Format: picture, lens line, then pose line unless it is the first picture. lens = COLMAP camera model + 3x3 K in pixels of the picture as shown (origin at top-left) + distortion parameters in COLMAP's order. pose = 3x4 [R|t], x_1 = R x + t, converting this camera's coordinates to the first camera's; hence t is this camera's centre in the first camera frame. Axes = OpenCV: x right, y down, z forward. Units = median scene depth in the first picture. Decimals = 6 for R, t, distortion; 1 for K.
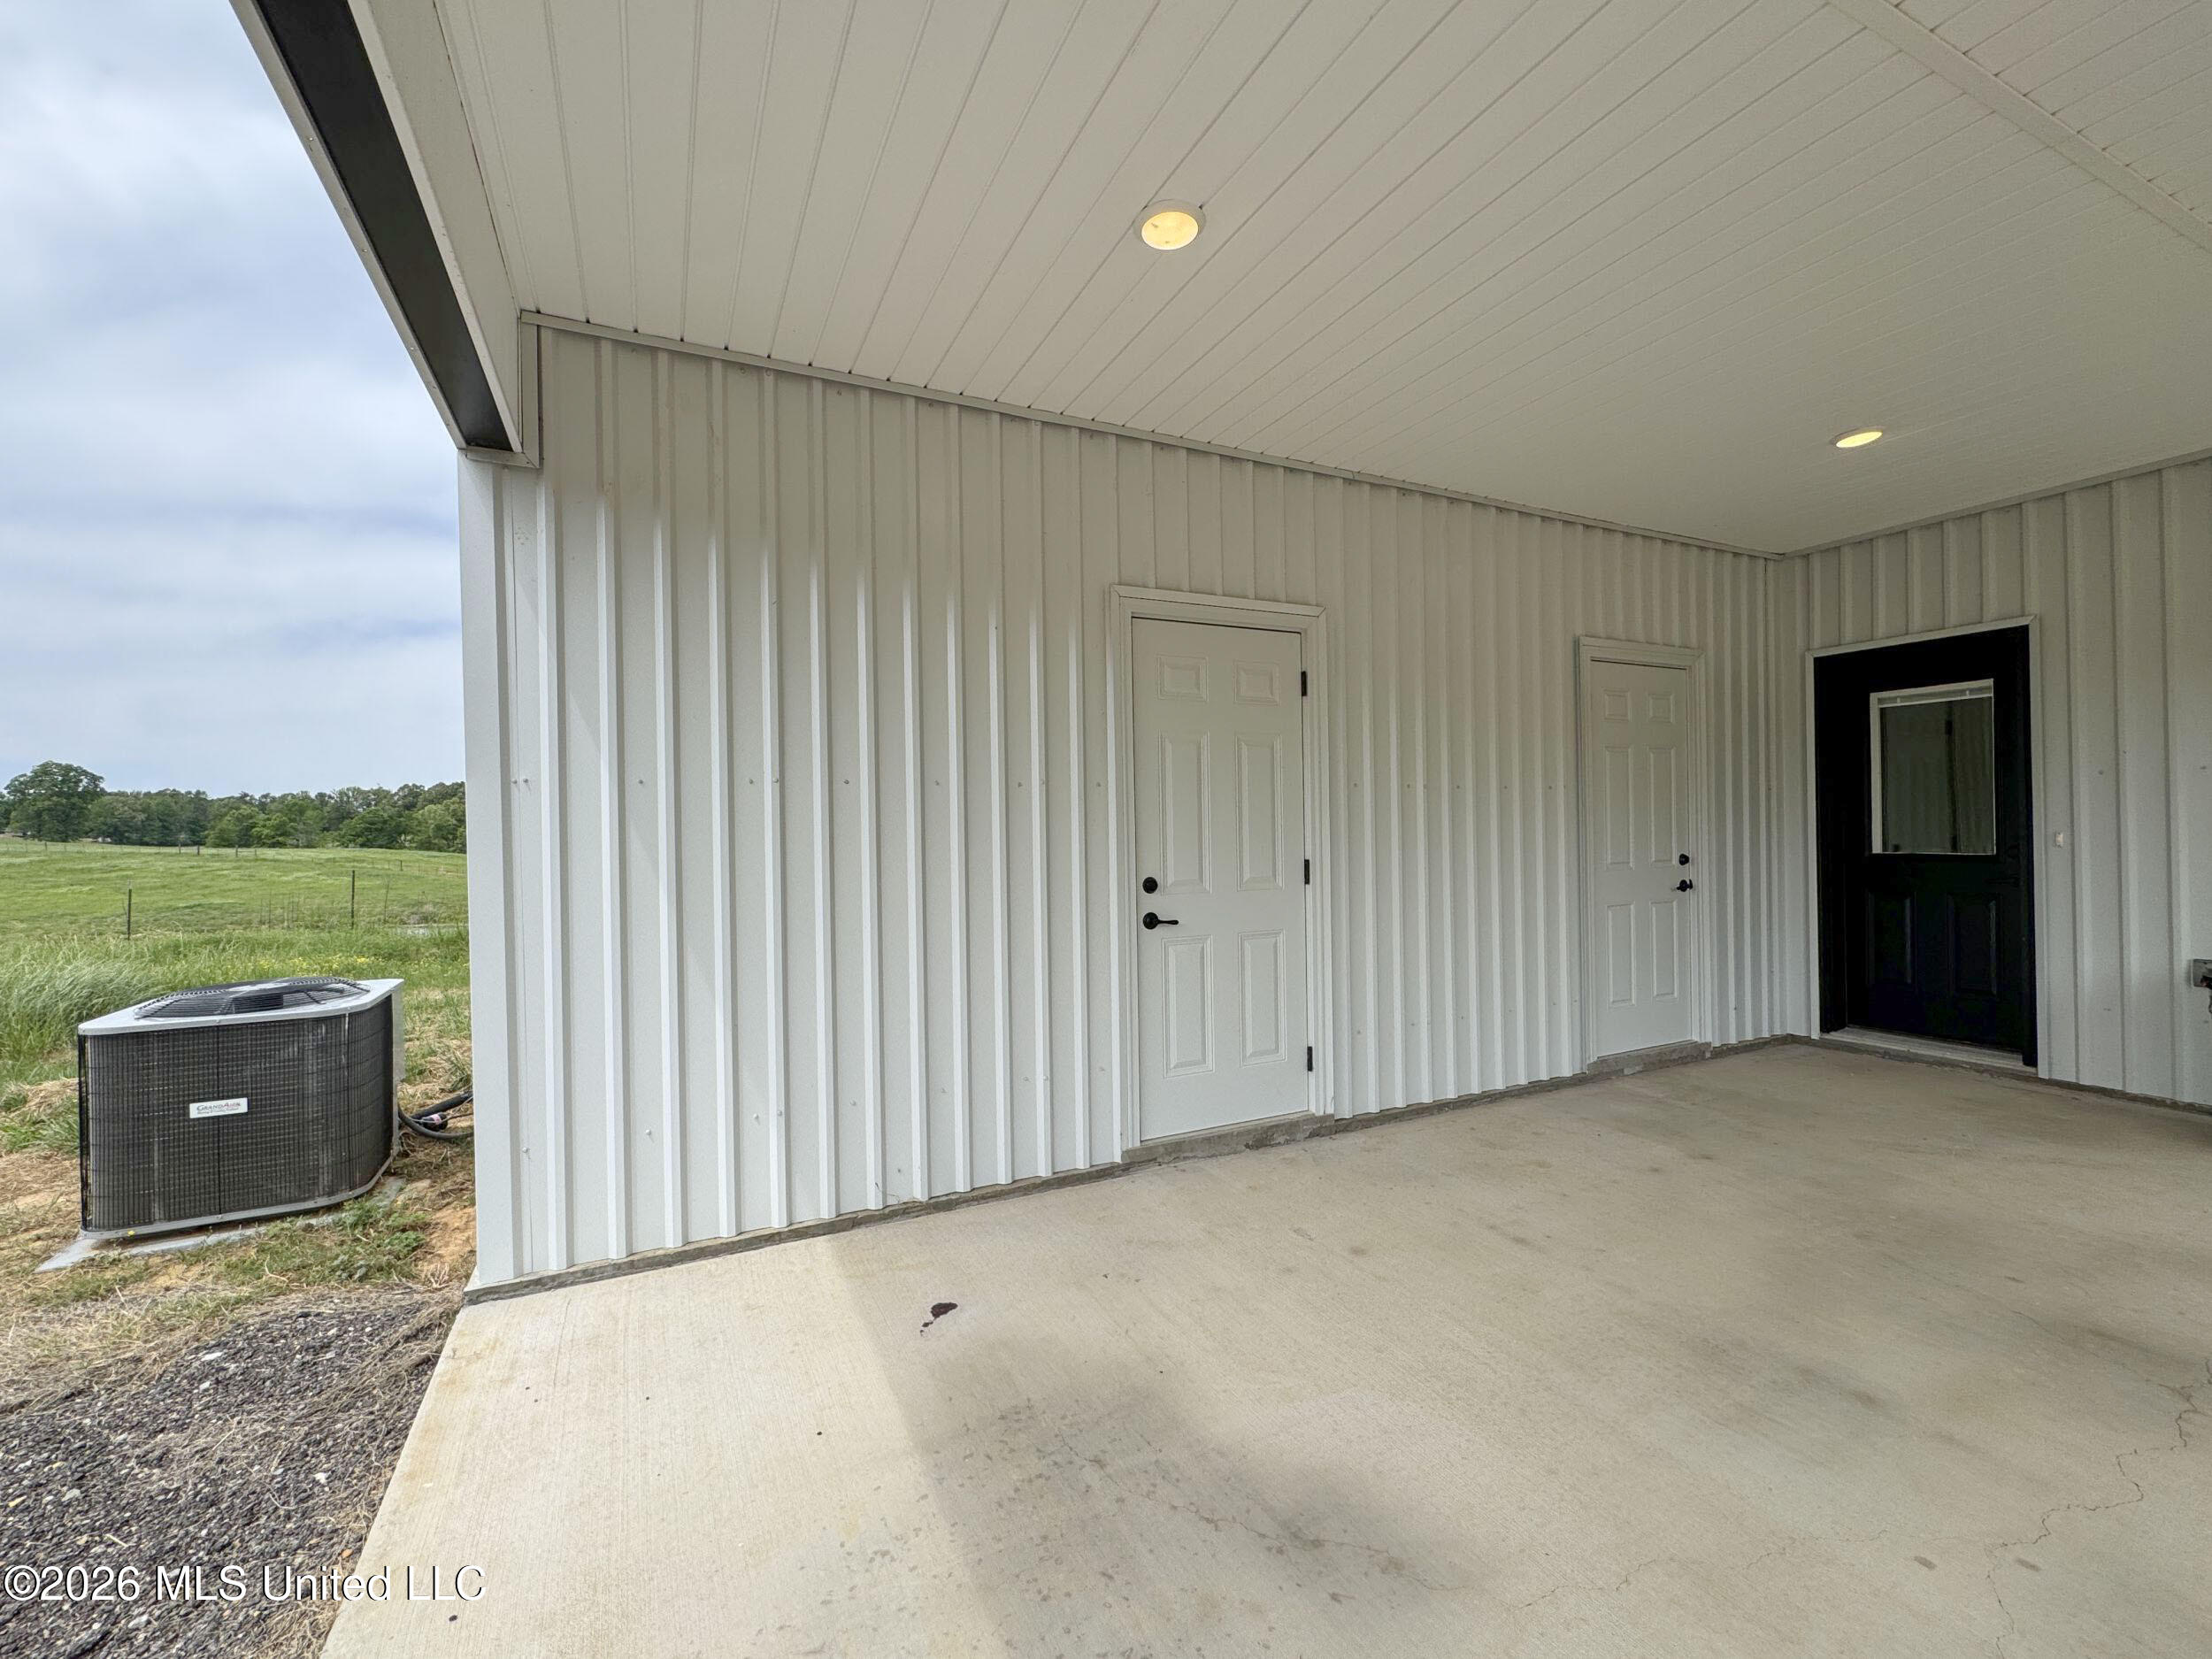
lens RADIAL K [[883.1, 0, 1137.8], [0, 883.1, 828.6], [0, 0, 1]] dist [-0.003192, 0.000207]
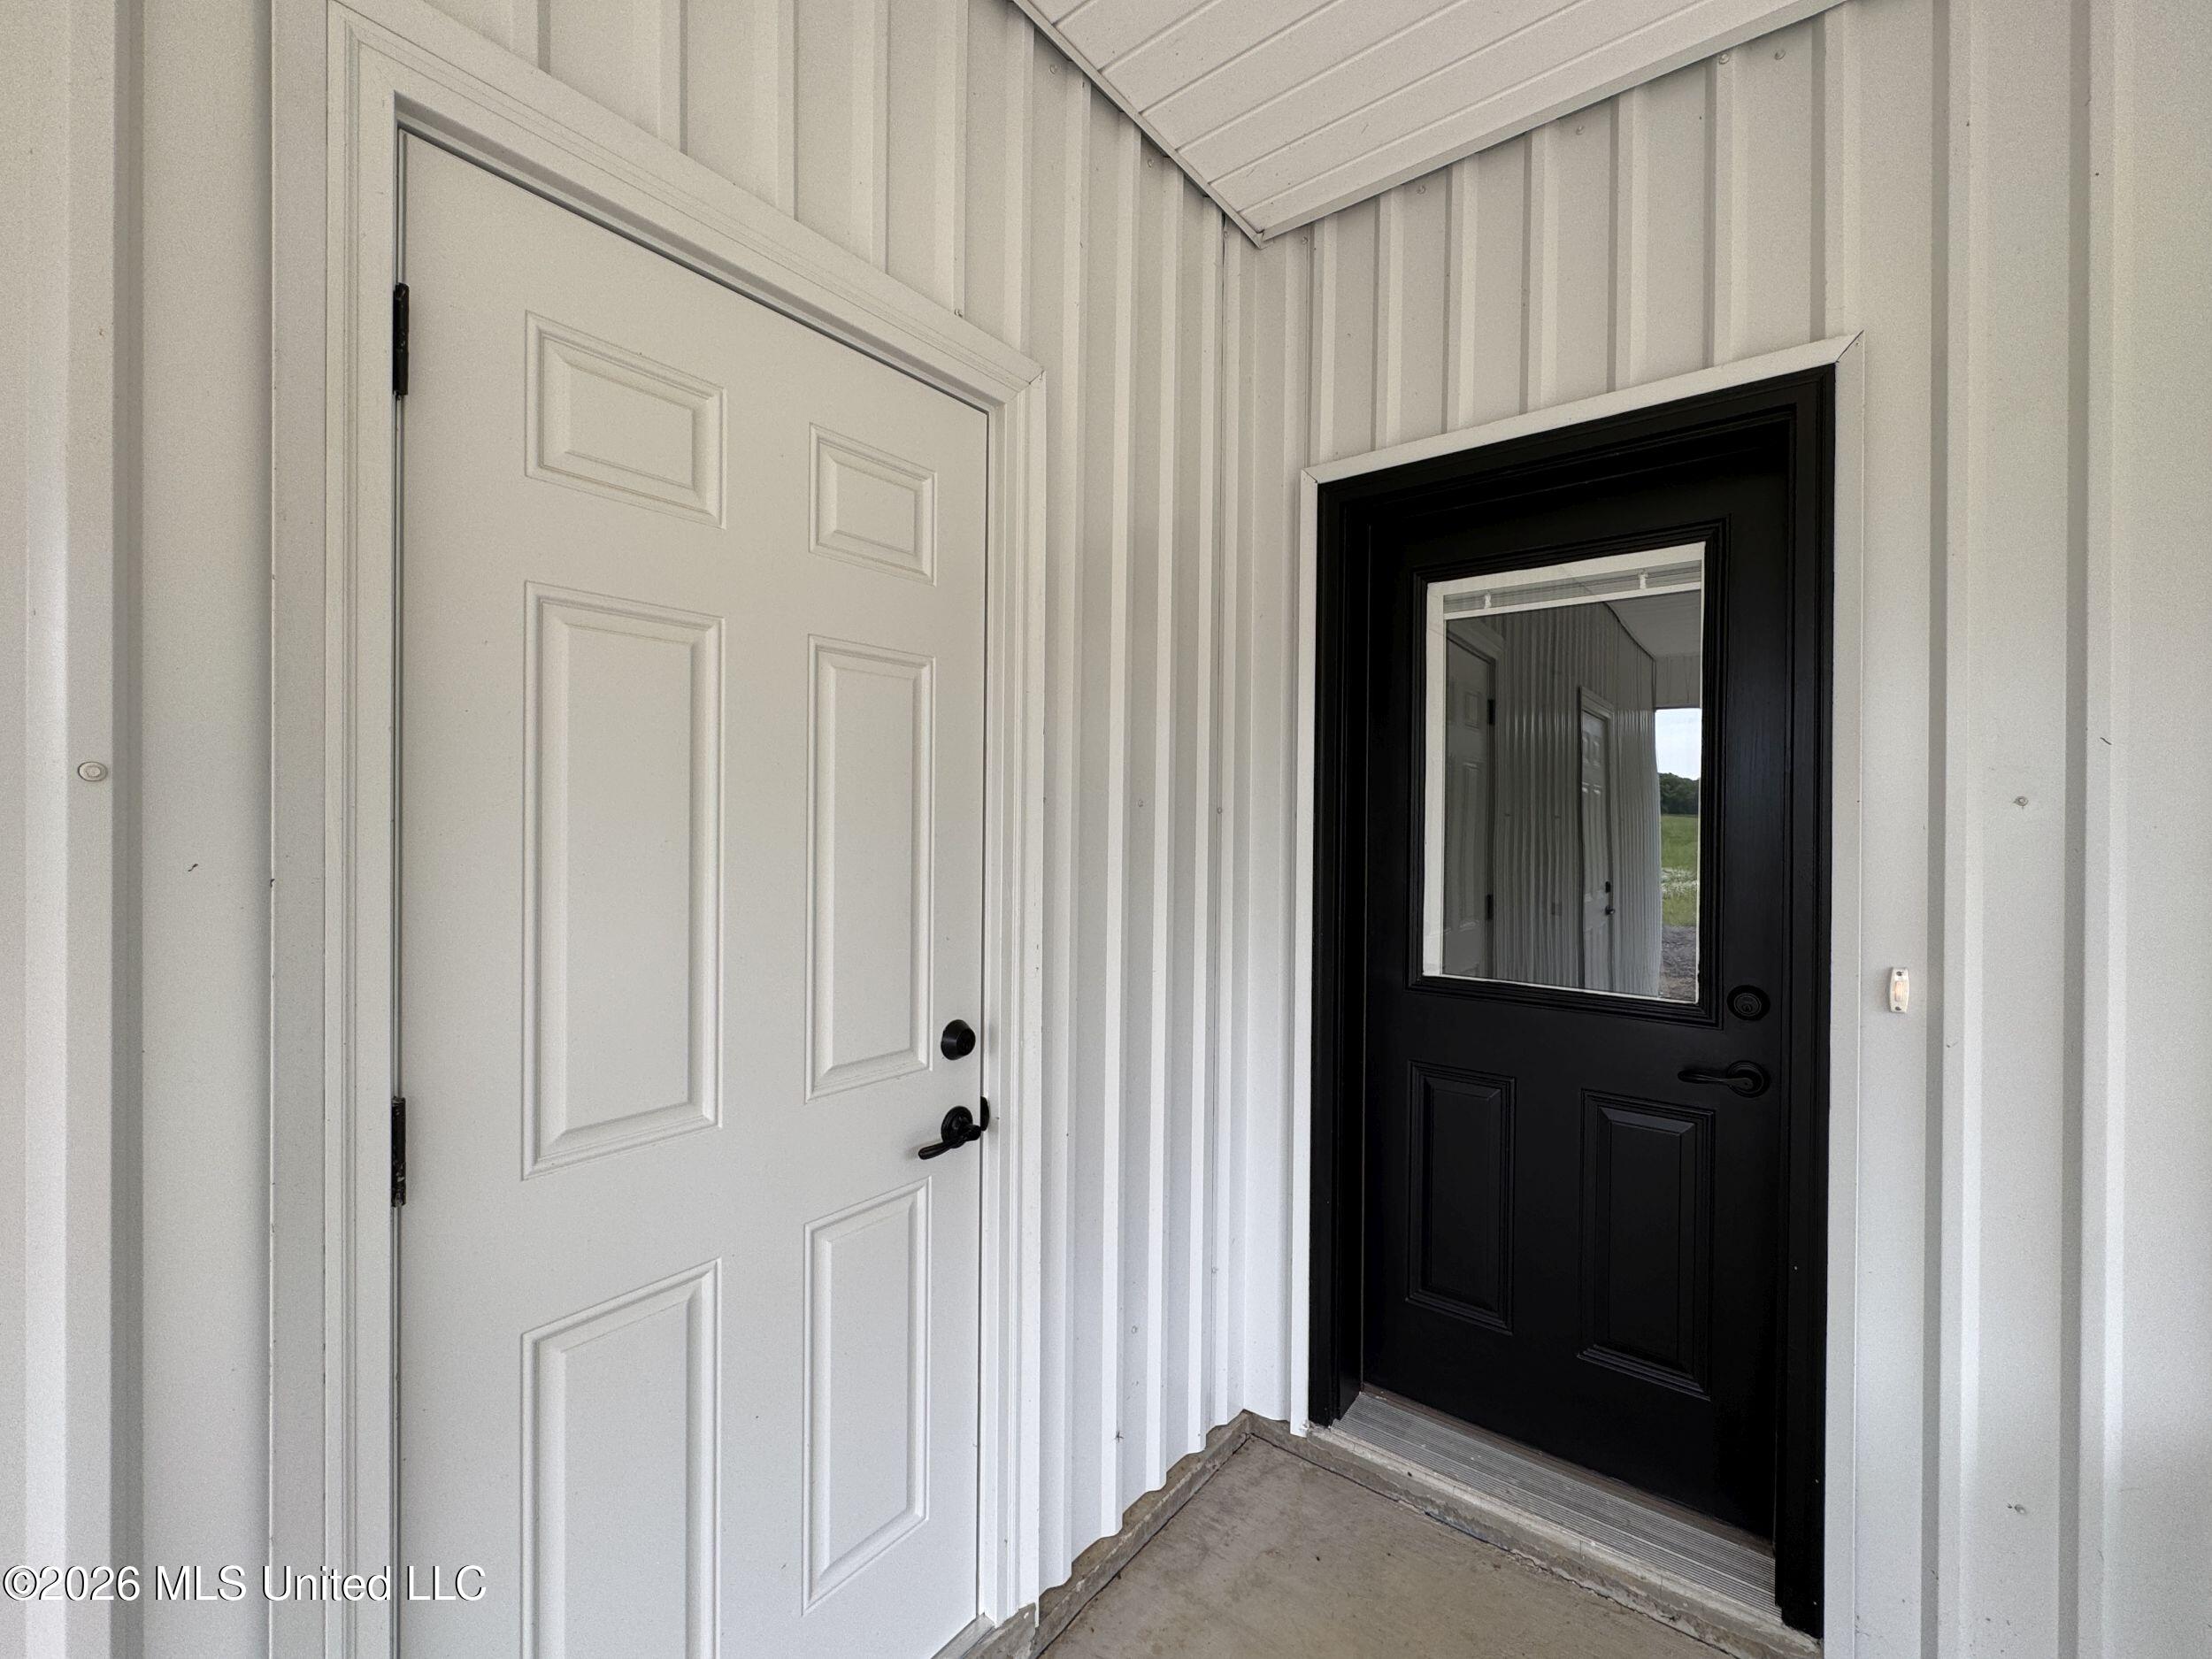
lens RADIAL K [[883.1, 0, 1111.0], [0, 883.1, 828.2], [0, 0, 1]] dist [-0.003192, 0.000207]
pose [[0.895752, 0.024671, 0.443869, 0.527094], [-0.025023, 0.999674, -0.005066, -0.035232], [-0.443849, -0.006569, 0.896077, 0.705852]]
